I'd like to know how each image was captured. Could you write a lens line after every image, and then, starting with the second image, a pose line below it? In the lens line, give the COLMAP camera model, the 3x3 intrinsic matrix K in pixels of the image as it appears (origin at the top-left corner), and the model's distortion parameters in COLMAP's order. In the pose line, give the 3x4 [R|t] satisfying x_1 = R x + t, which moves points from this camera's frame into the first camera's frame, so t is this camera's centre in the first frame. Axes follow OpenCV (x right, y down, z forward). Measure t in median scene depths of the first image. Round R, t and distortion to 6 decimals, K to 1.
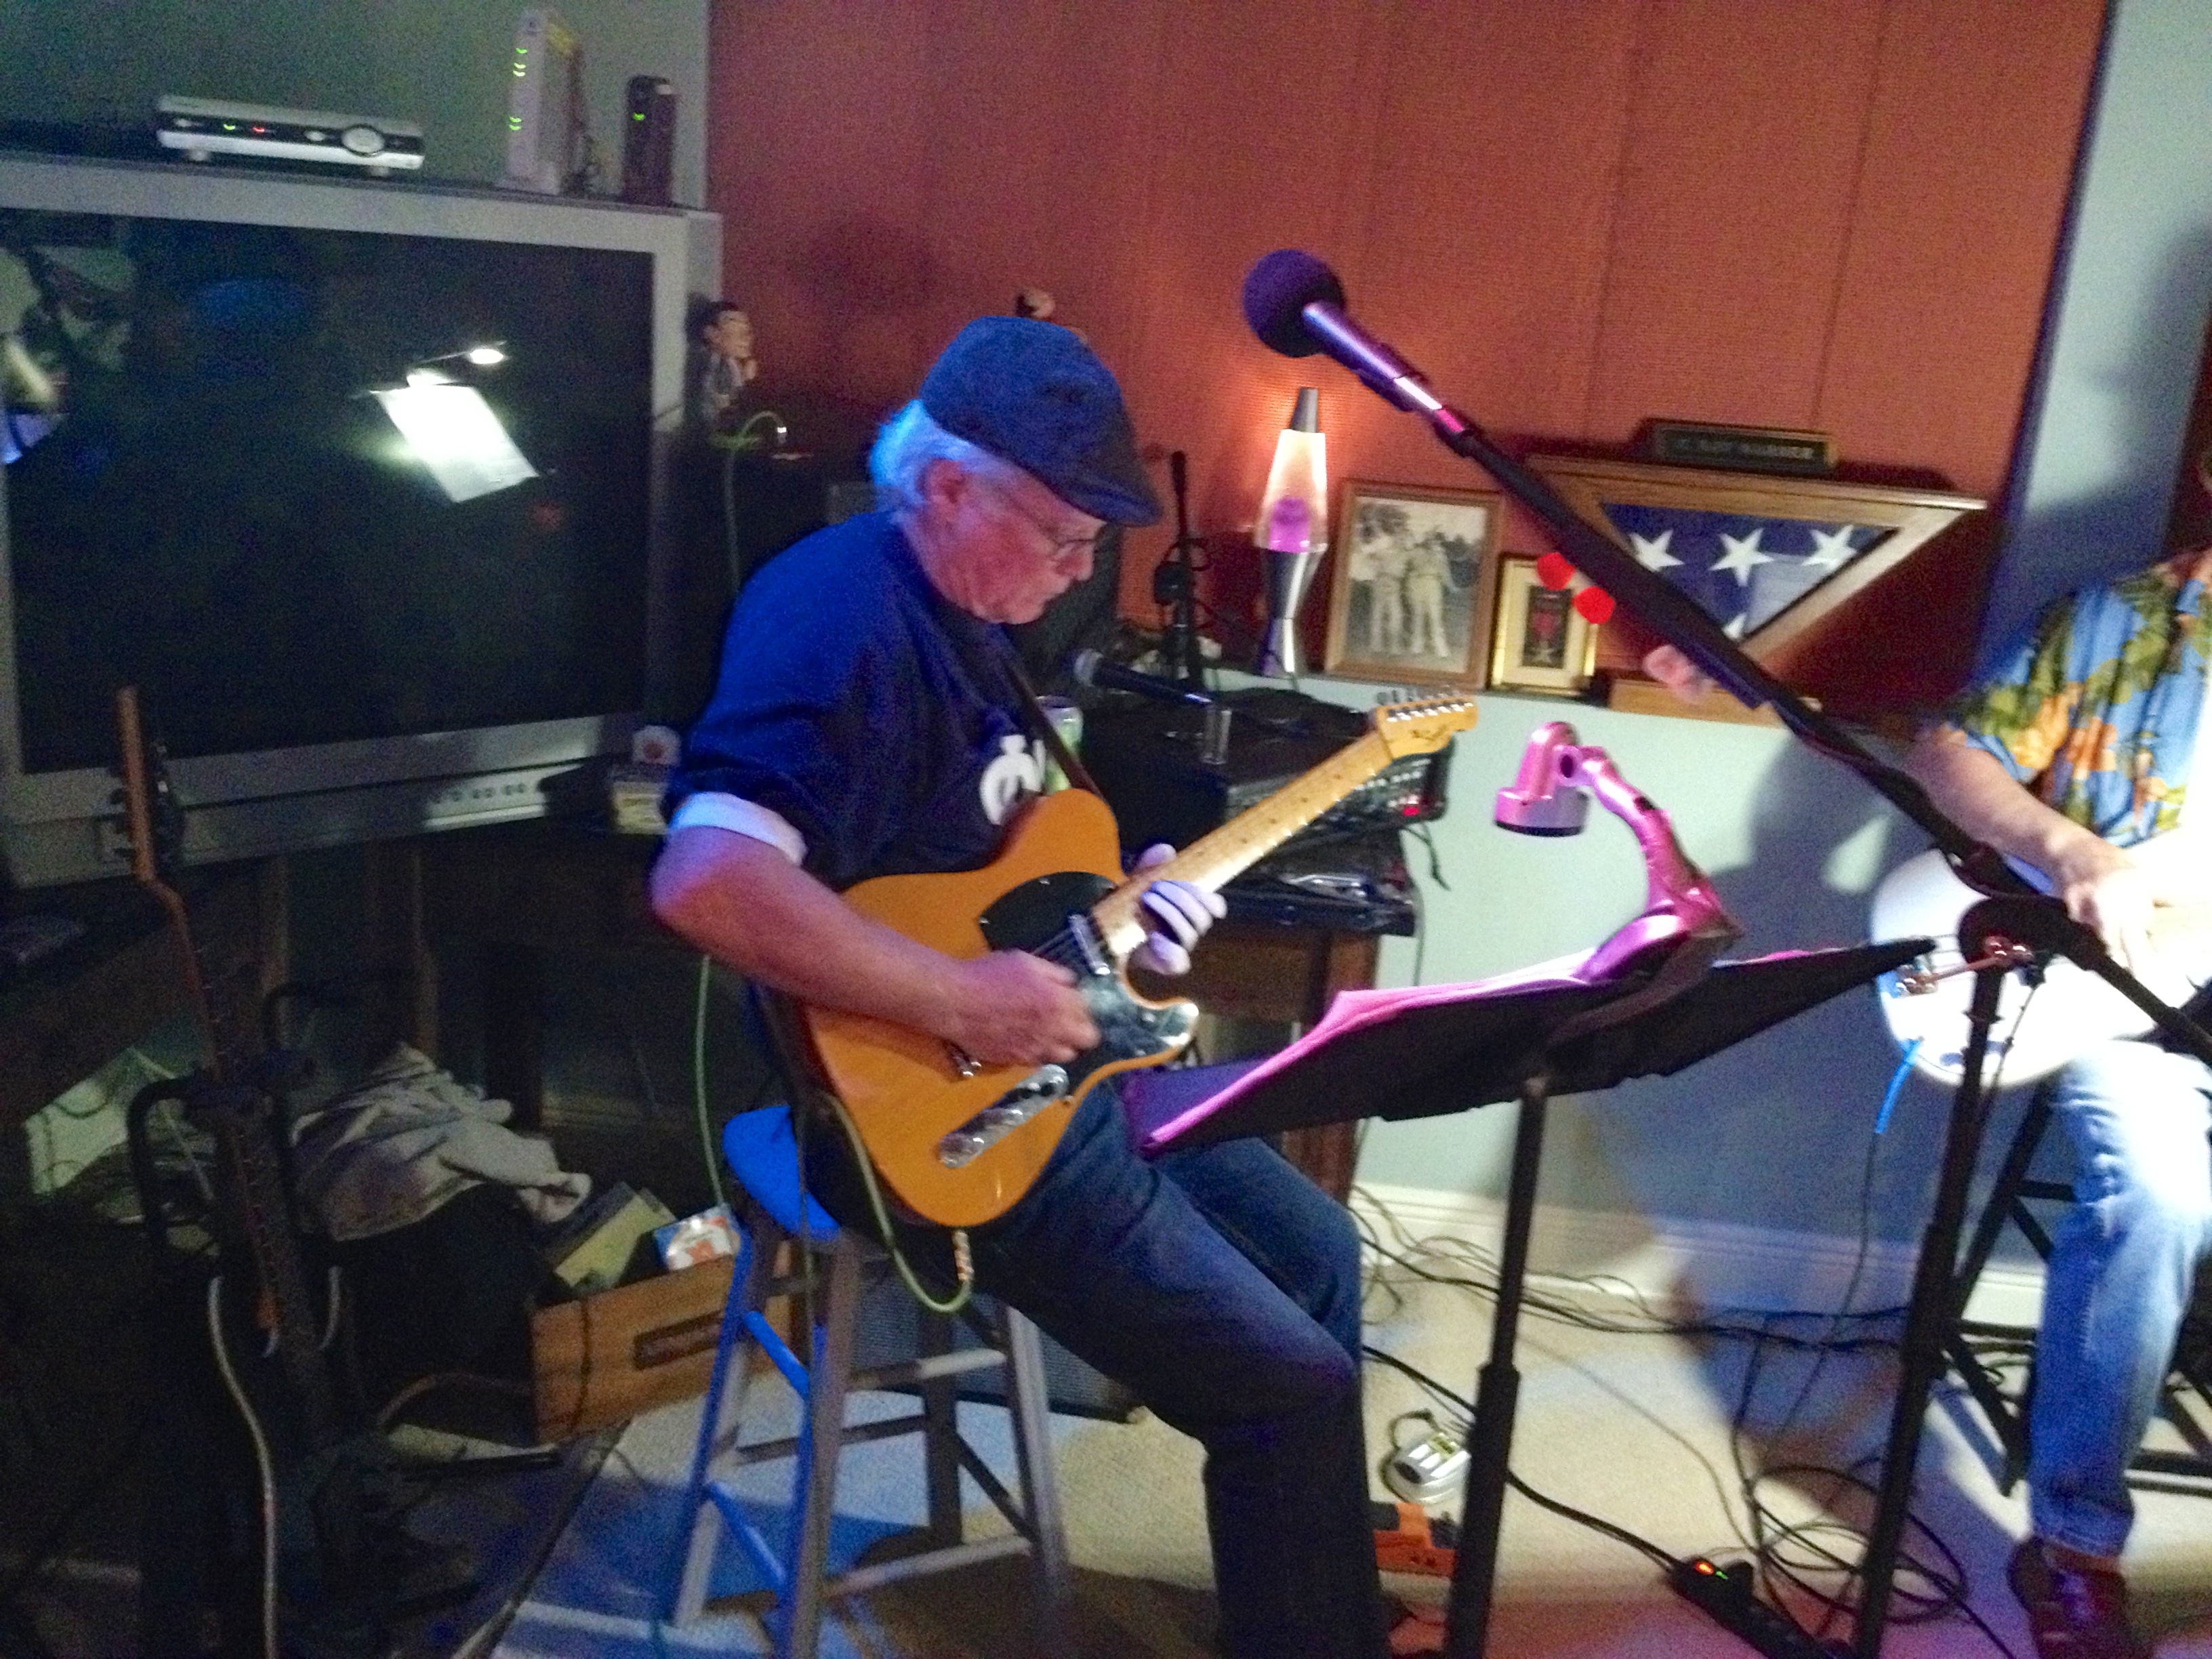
lens RADIAL K [[2075.7, 0, 1111.5], [0, 2075.7, 840.9], [0, 0, 1]] dist [0.193462, -0.424147]
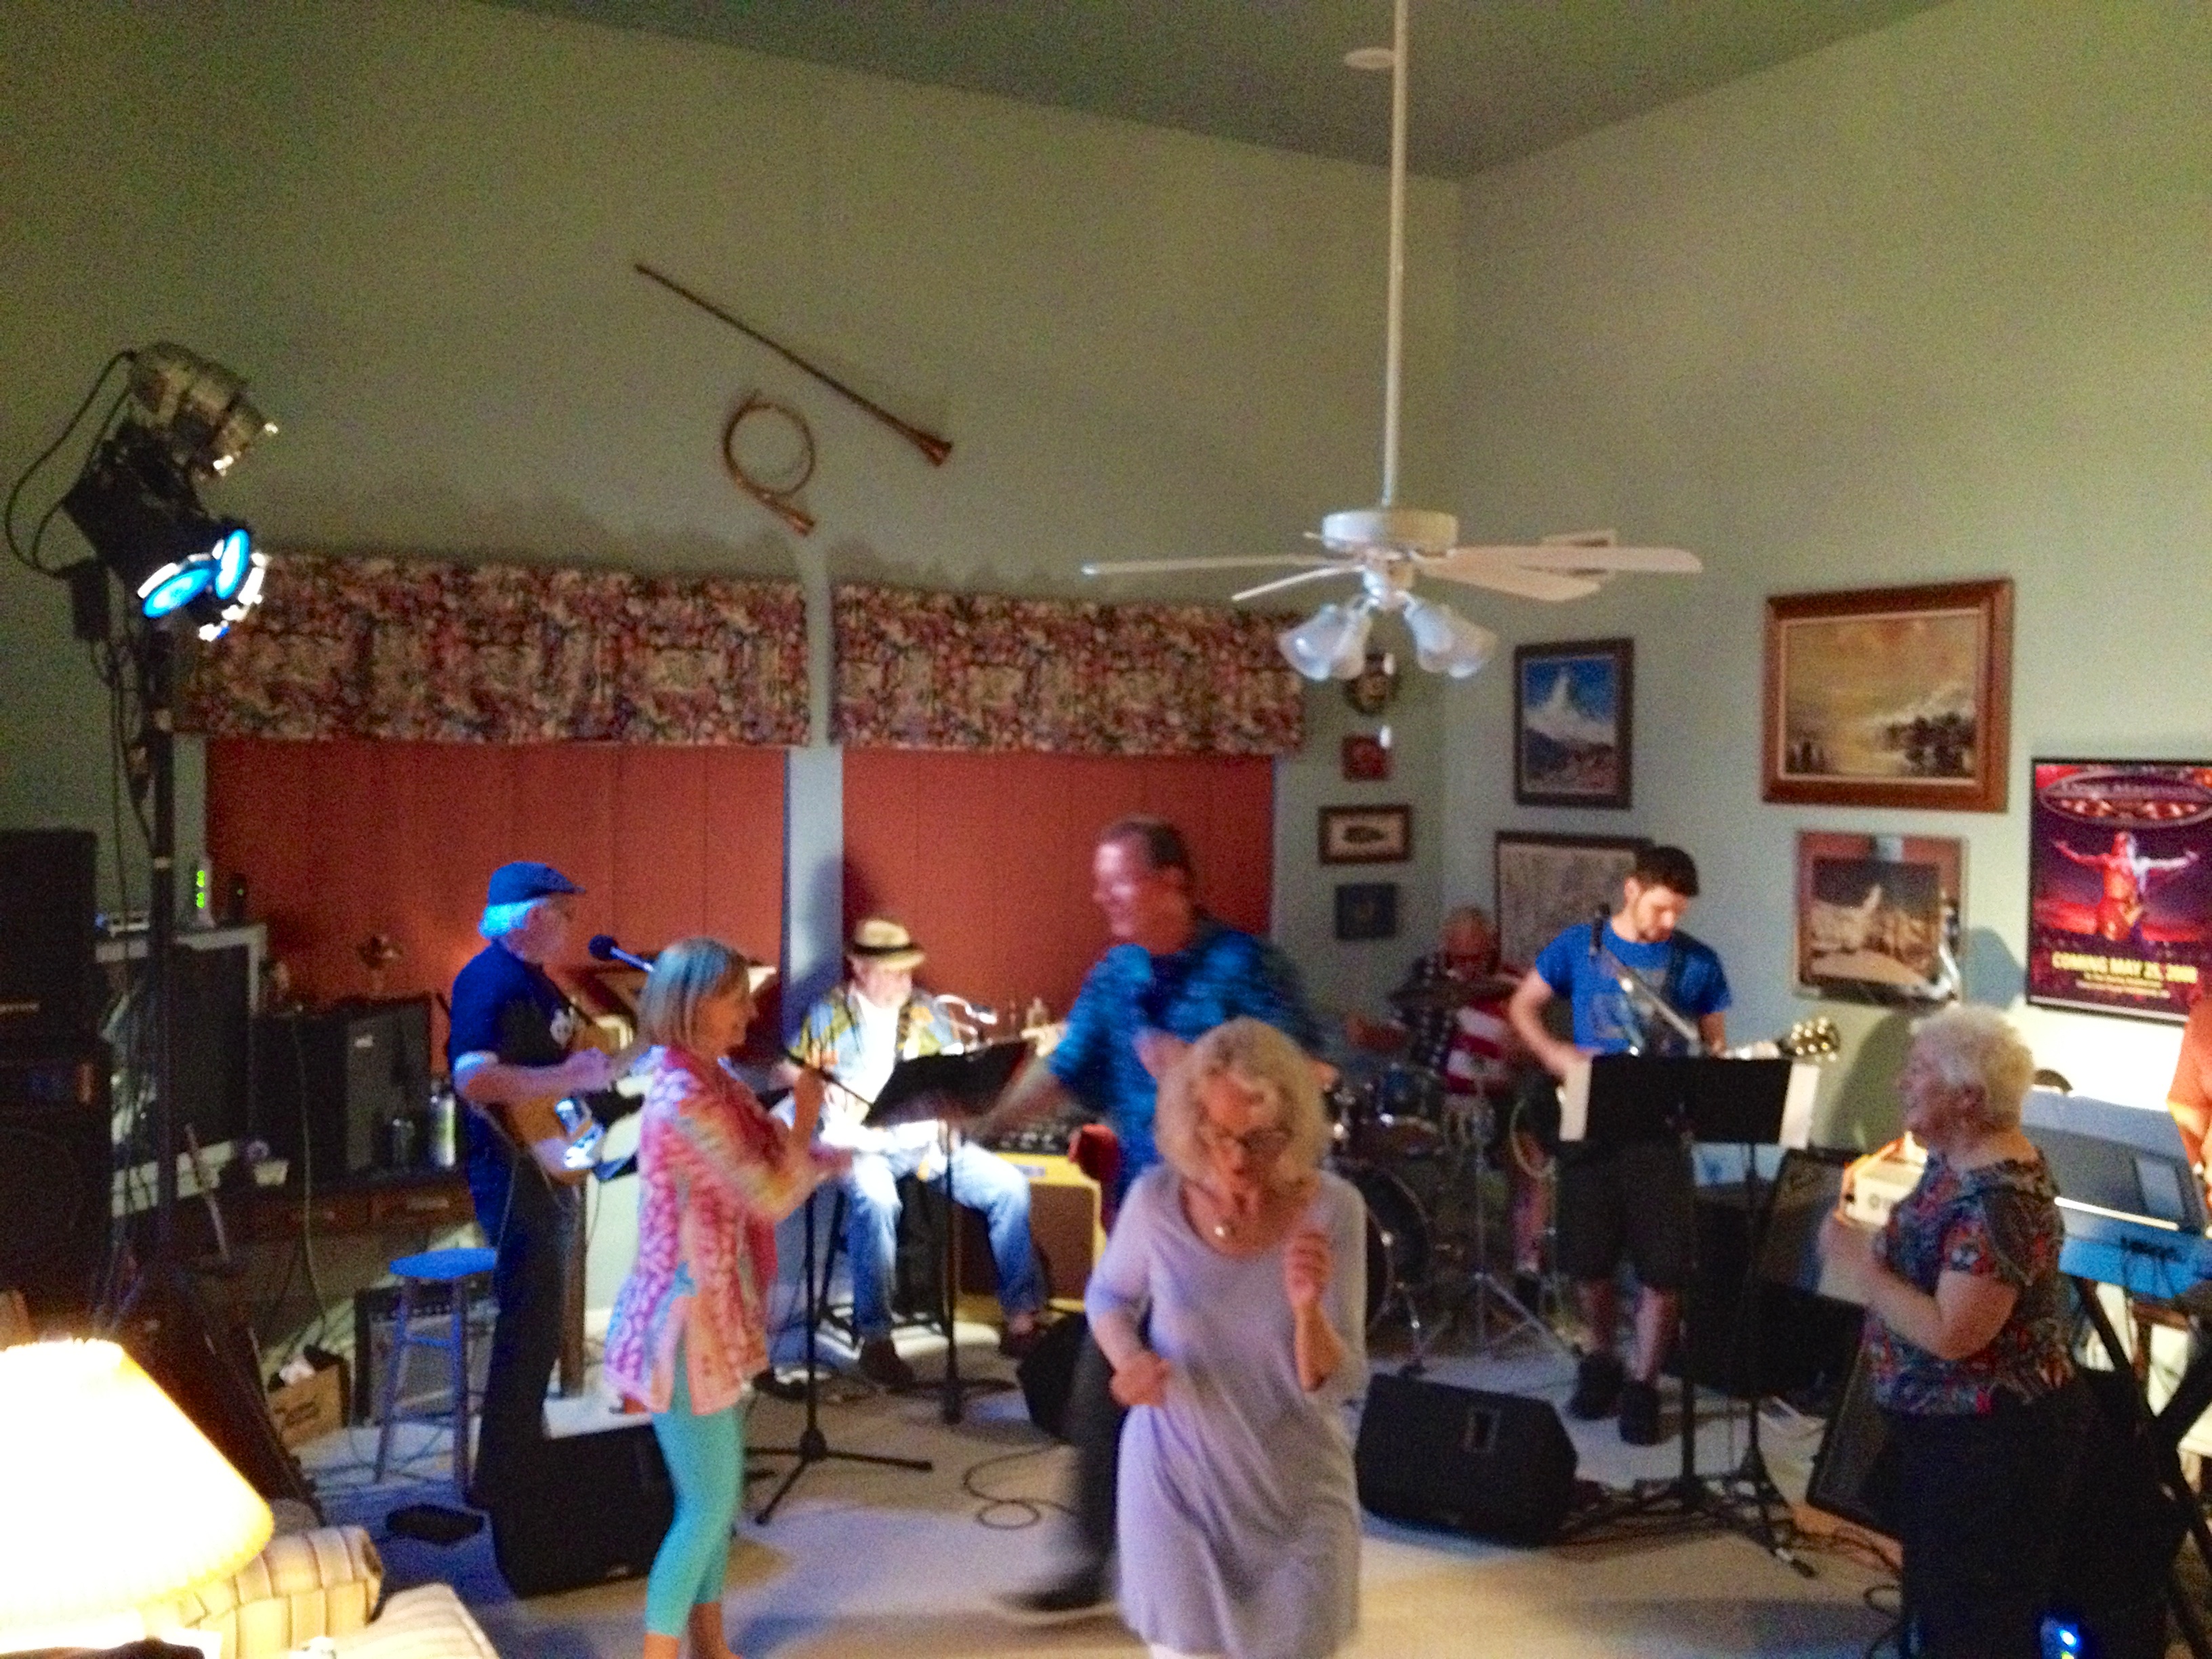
lens RADIAL K [[2095.1, 0, 1119.2], [0, 2095.1, 853.3], [0, 0, 1]] dist [0.224330, -0.563412]
pose [[0.834346, -0.097462, 0.542557, -0.662130], [0.211351, 0.965588, -0.151563, 0.193820], [-0.509115, 0.241126, 0.826233, -1.473820]]
